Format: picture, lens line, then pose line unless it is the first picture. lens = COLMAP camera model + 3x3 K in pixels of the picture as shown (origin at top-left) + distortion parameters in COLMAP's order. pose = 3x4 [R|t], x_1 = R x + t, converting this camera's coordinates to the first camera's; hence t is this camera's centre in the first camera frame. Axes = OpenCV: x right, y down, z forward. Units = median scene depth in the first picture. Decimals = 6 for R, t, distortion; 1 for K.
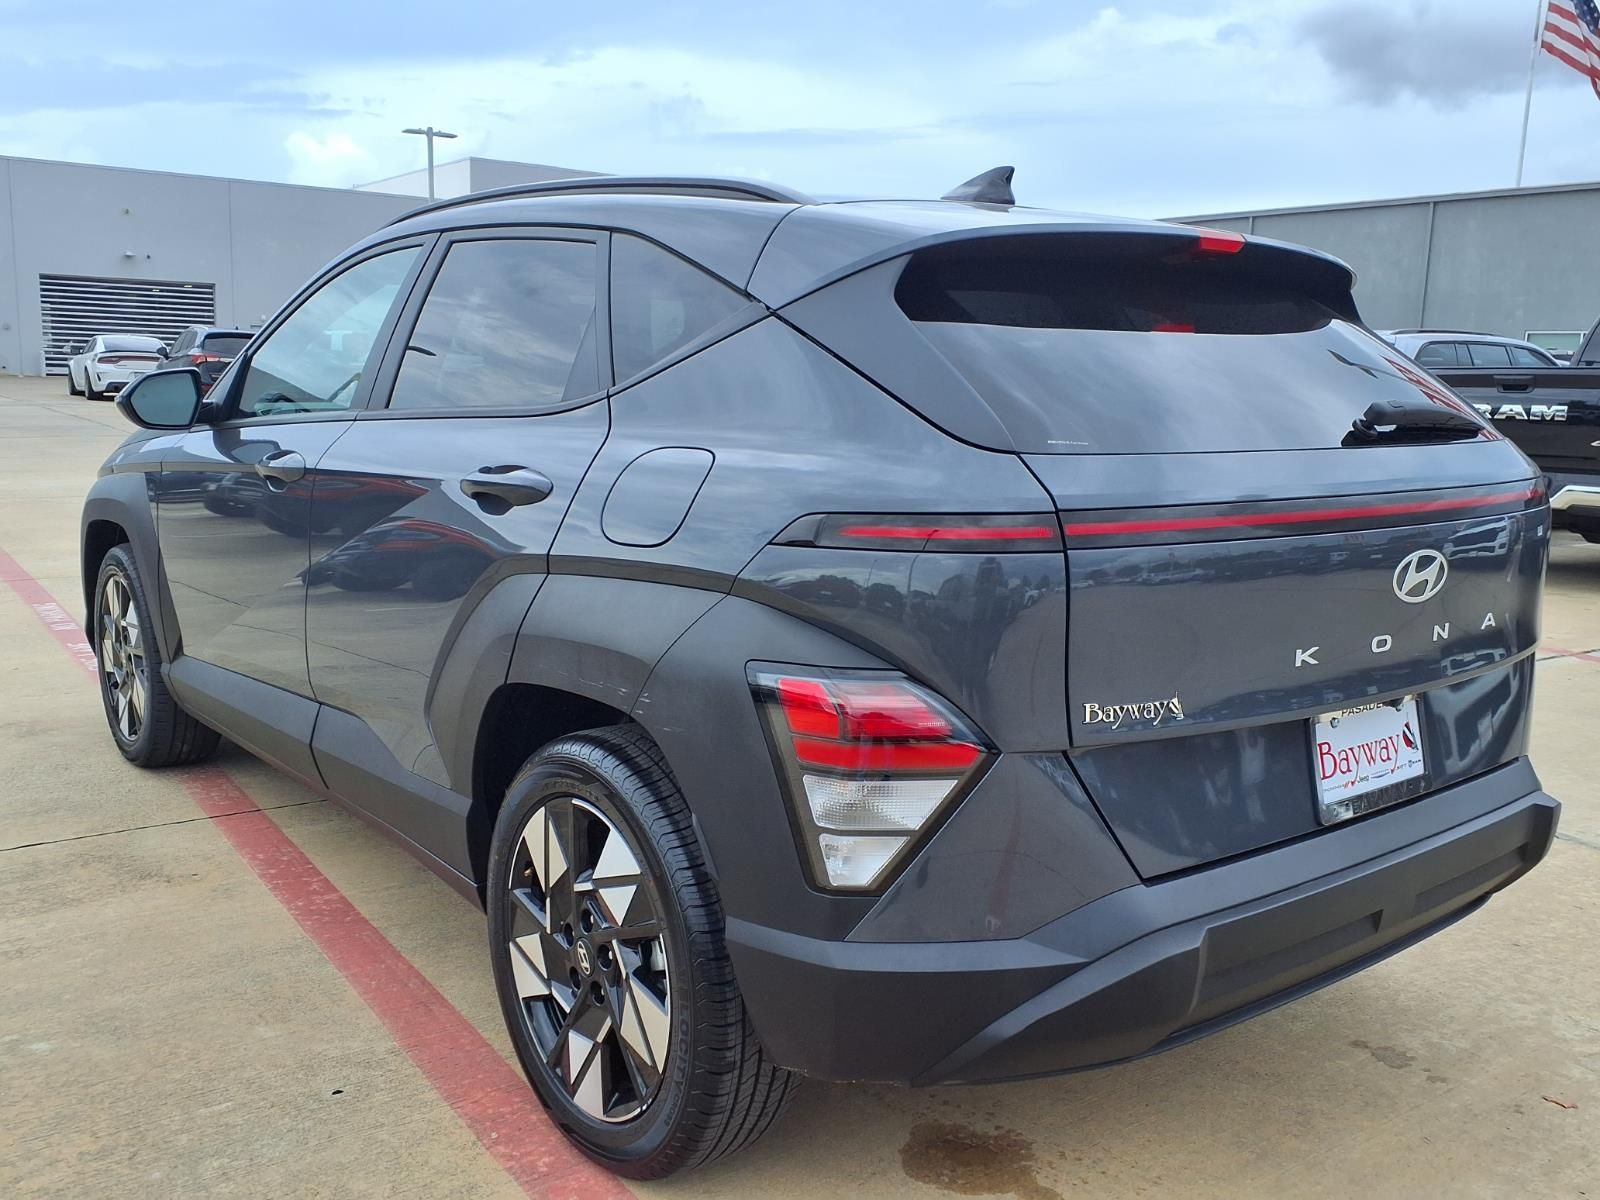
lens RADIAL K [[1573.7, 0, 800.0], [0, 1573.7, 600.0], [0, 0, 1]] dist [0.006725, -0.012907]
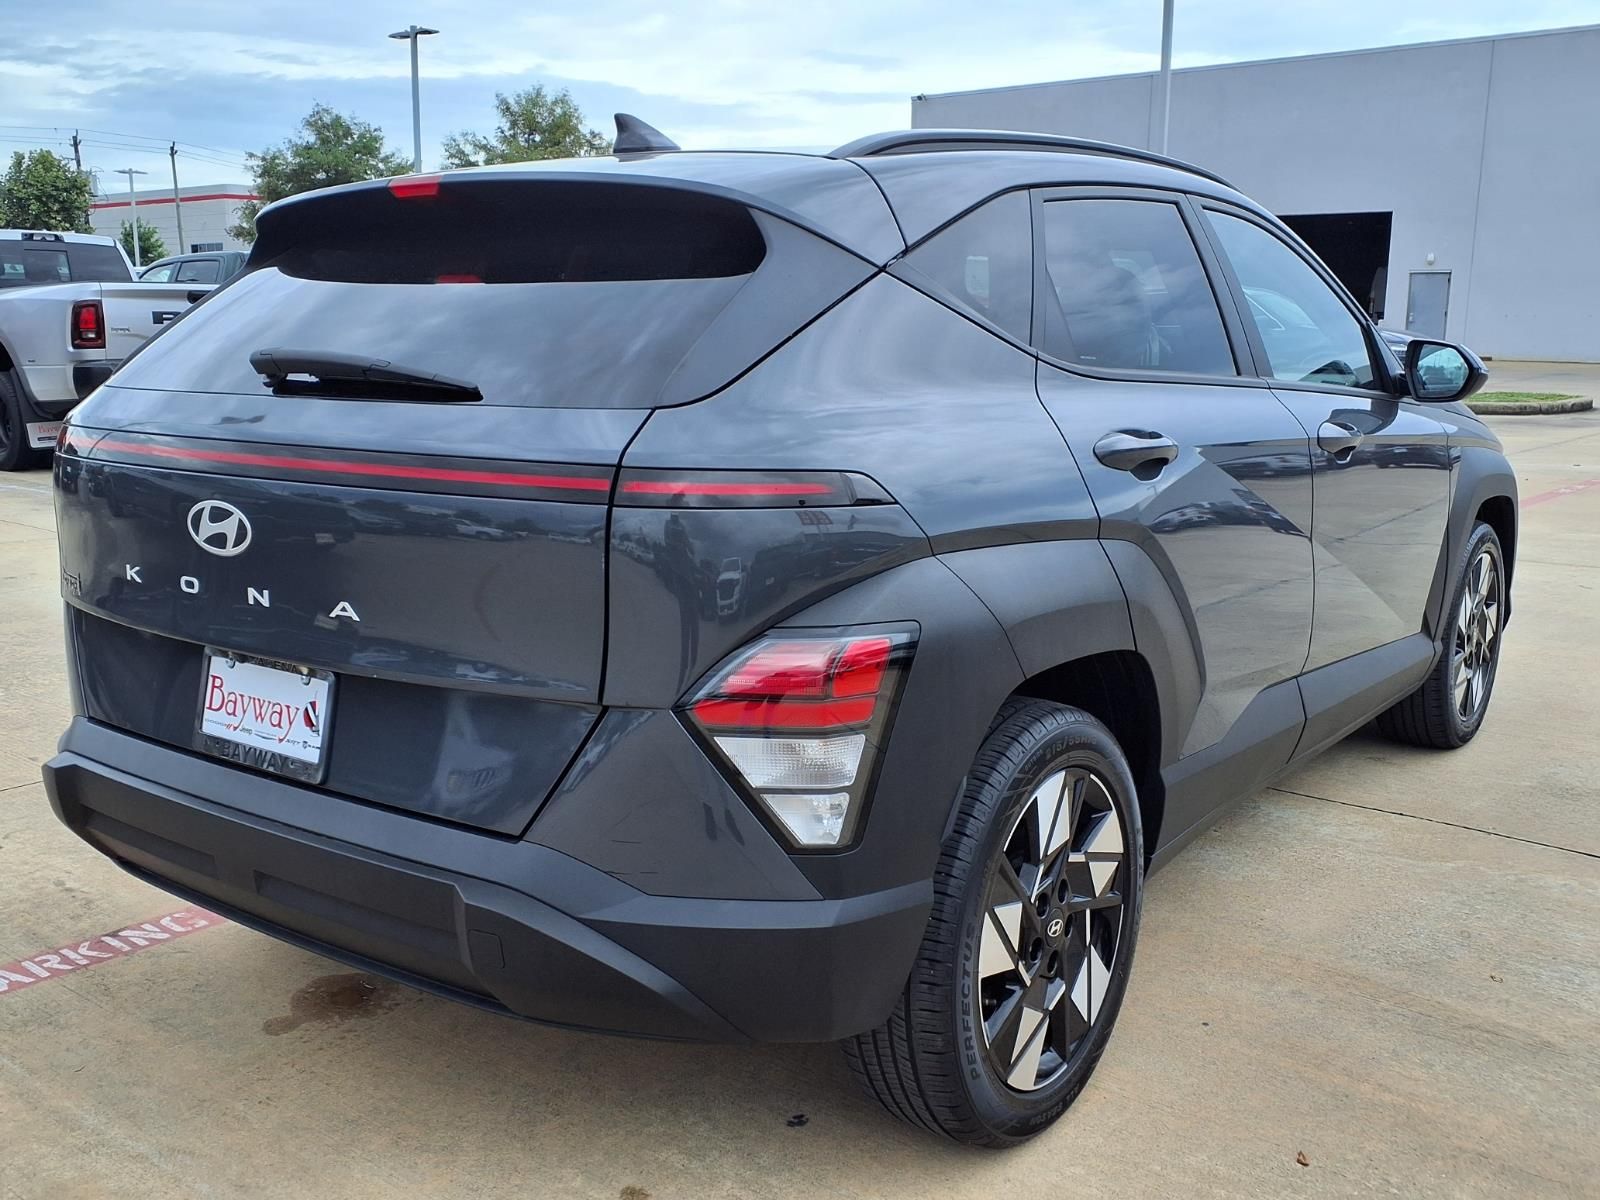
lens RADIAL K [[1573.7, 0, 800.0], [0, 1573.7, 600.0], [0, 0, 1]] dist [0.006725, -0.012907]
pose [[0.217479, 0.154976, -0.963683, 1.358571], [-0.145589, 0.981420, 0.124972, -0.138886], [0.965146, 0.113123, 0.236001, 1.082209]]
